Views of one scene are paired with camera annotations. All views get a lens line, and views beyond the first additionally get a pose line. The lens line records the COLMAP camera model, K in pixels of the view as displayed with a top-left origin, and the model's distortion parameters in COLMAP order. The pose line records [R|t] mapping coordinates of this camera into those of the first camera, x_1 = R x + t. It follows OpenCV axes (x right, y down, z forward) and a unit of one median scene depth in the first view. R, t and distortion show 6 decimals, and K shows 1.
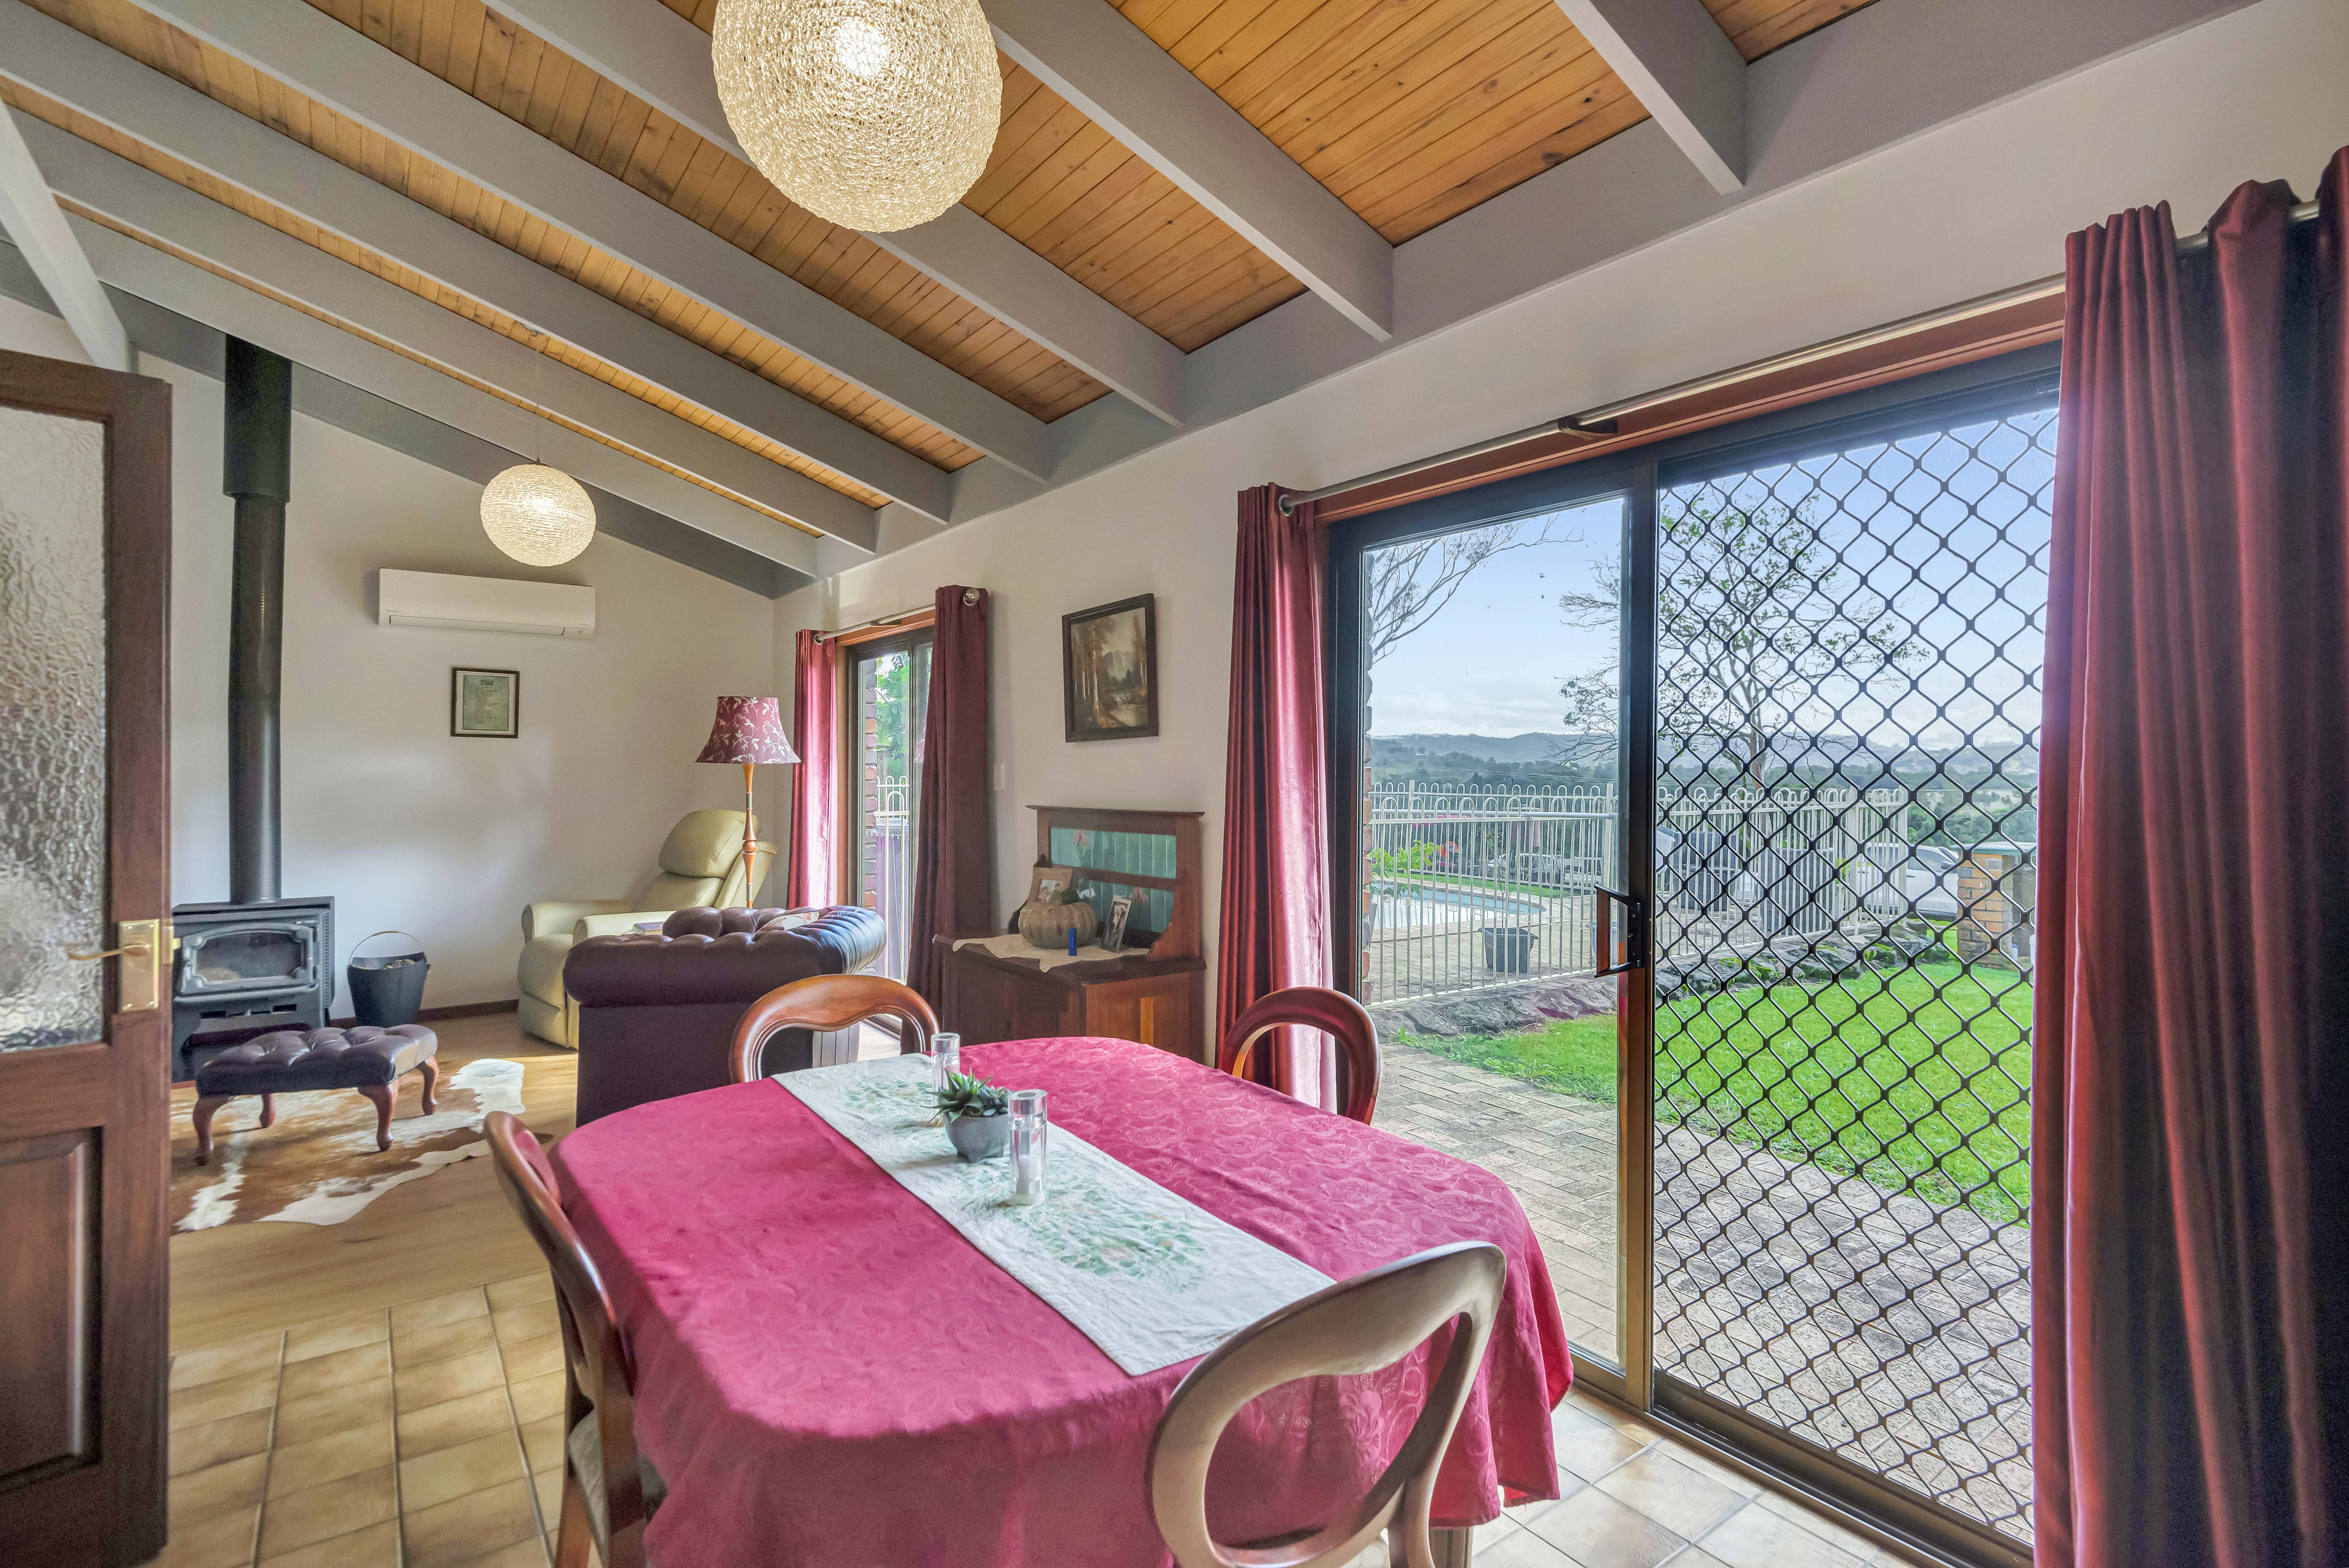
lens RADIAL K [[1072.1, 0, 1177.7], [0, 1072.1, 762.8], [0, 0, 1]] dist [0.014373, -0.005879]
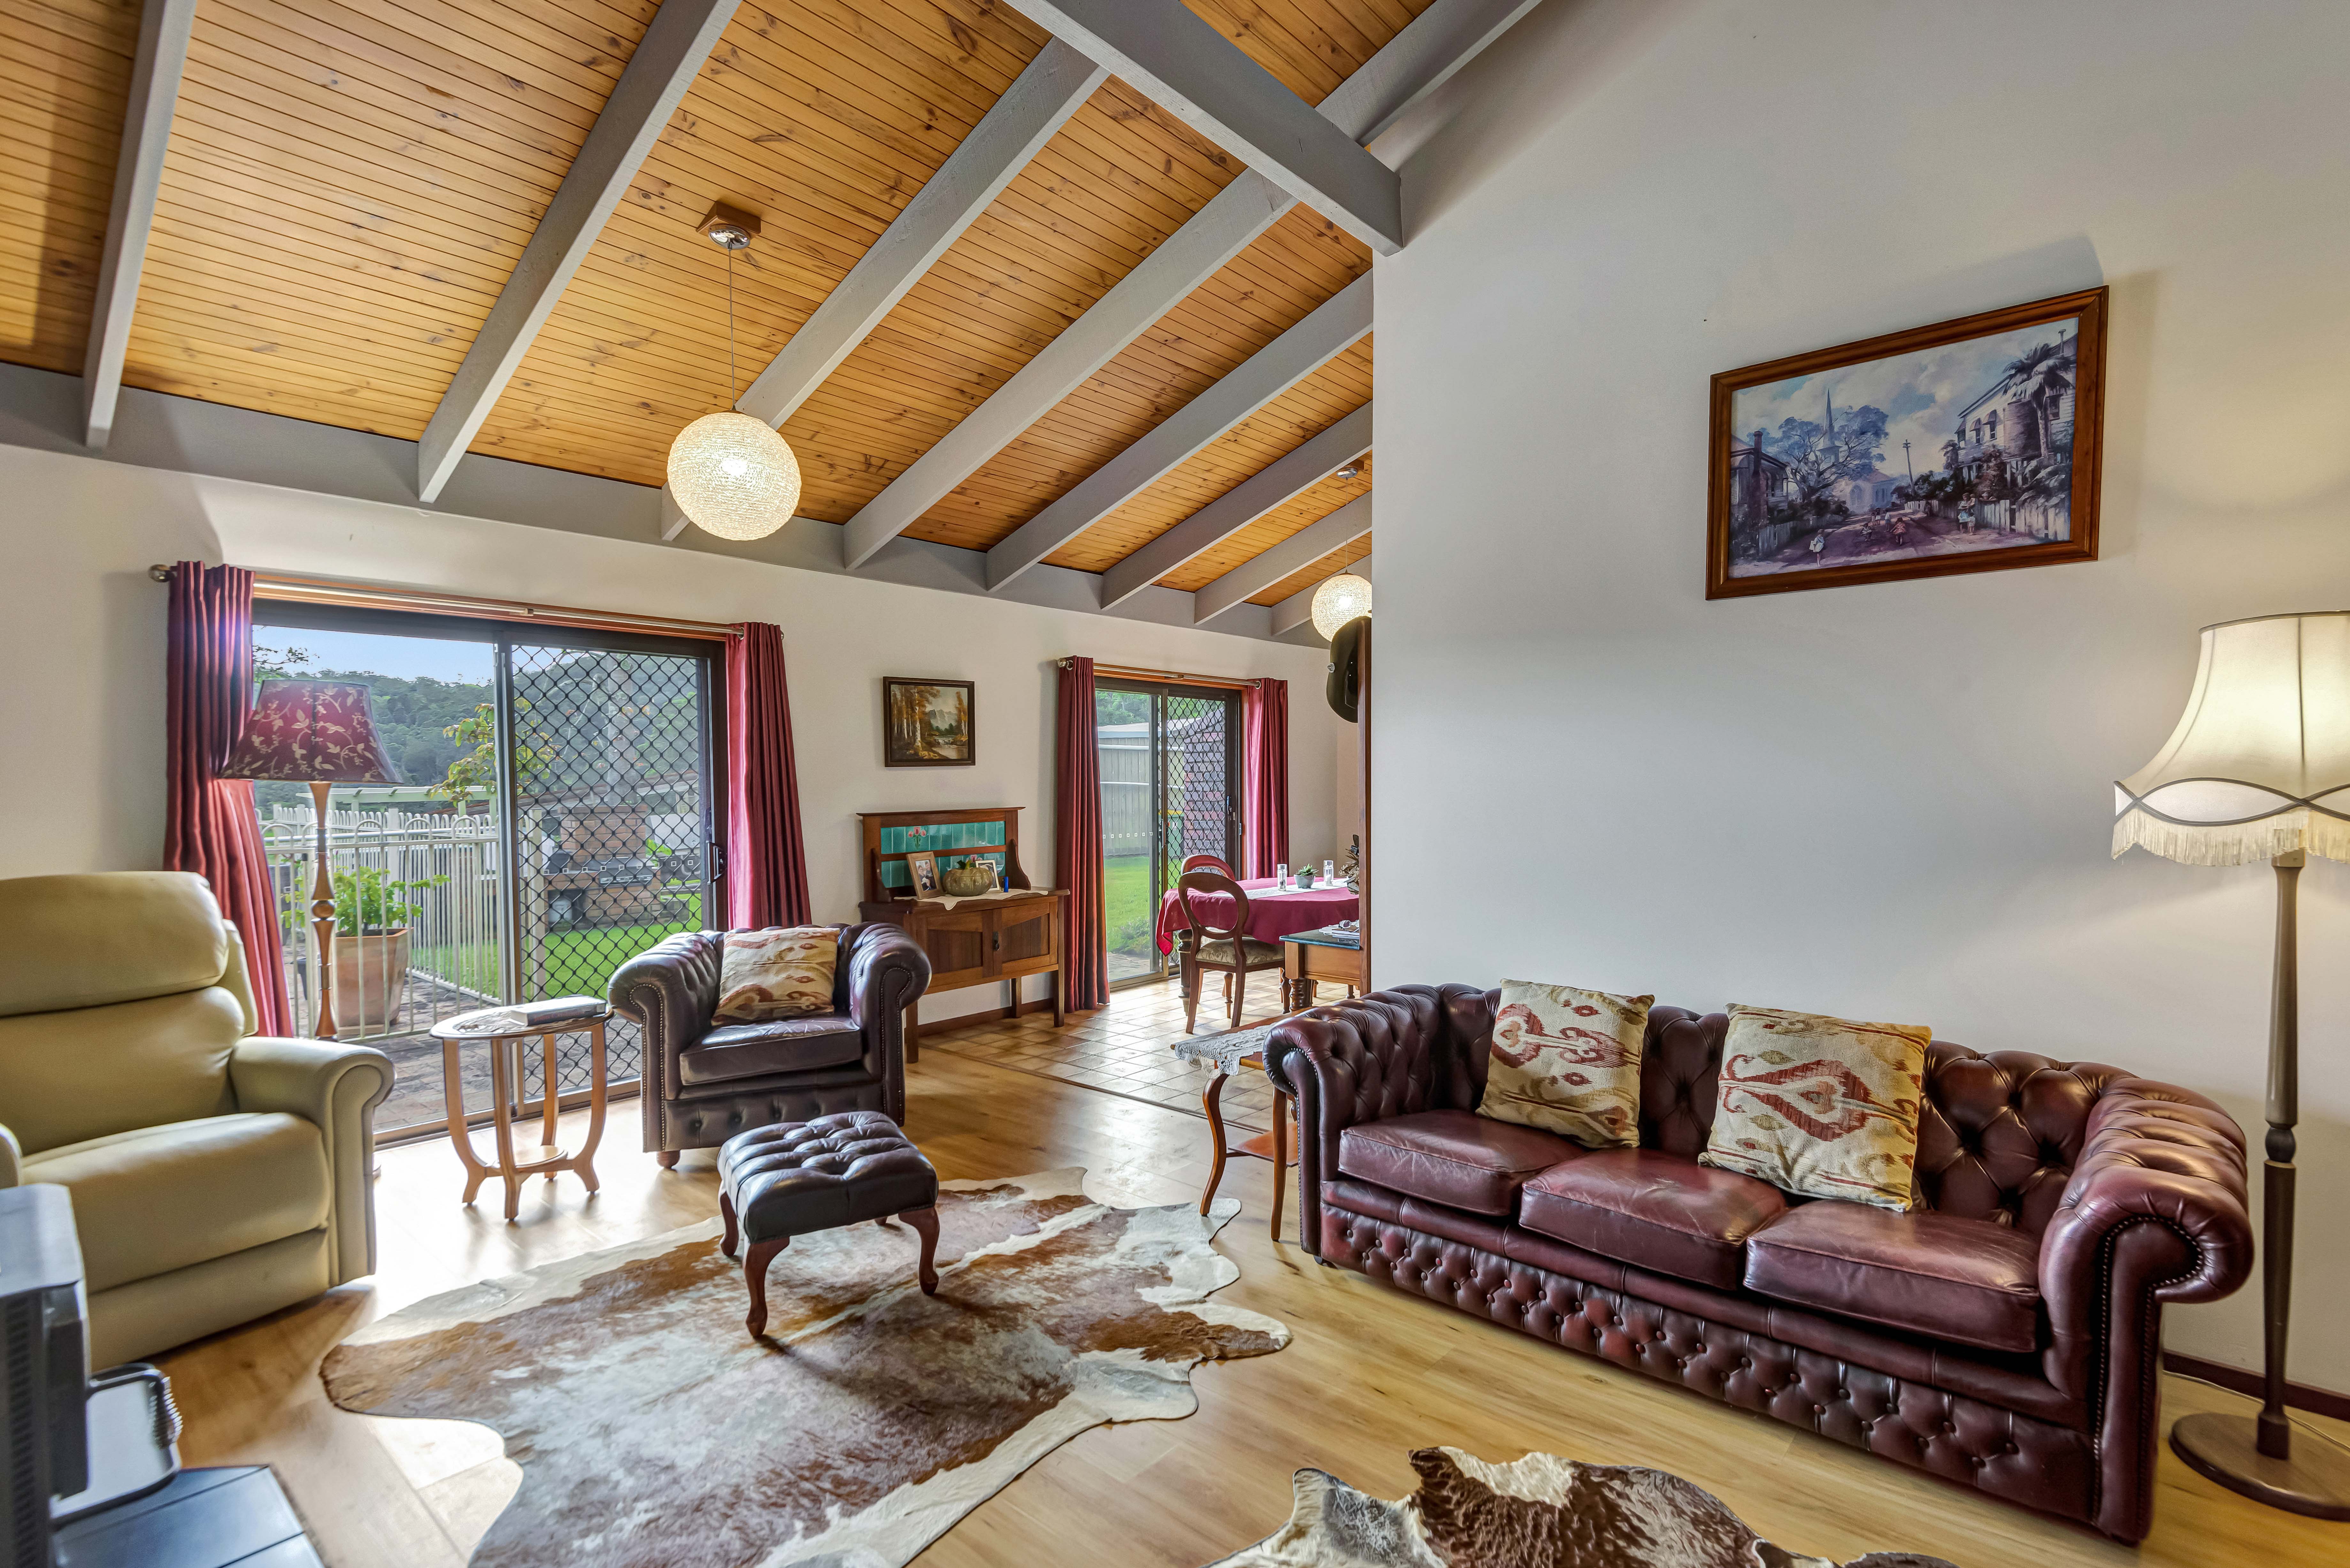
lens RADIAL K [[1072.5, 0, 1169.3], [0, 1072.5, 793.6], [0, 0, 1]] dist [0.014373, -0.005879]
pose [[-0.182417, -0.005770, 0.983204, -1.699027], [0.010280, 0.999917, 0.007775, 0.009842], [-0.983168, 0.011525, -0.182342, 0.972497]]
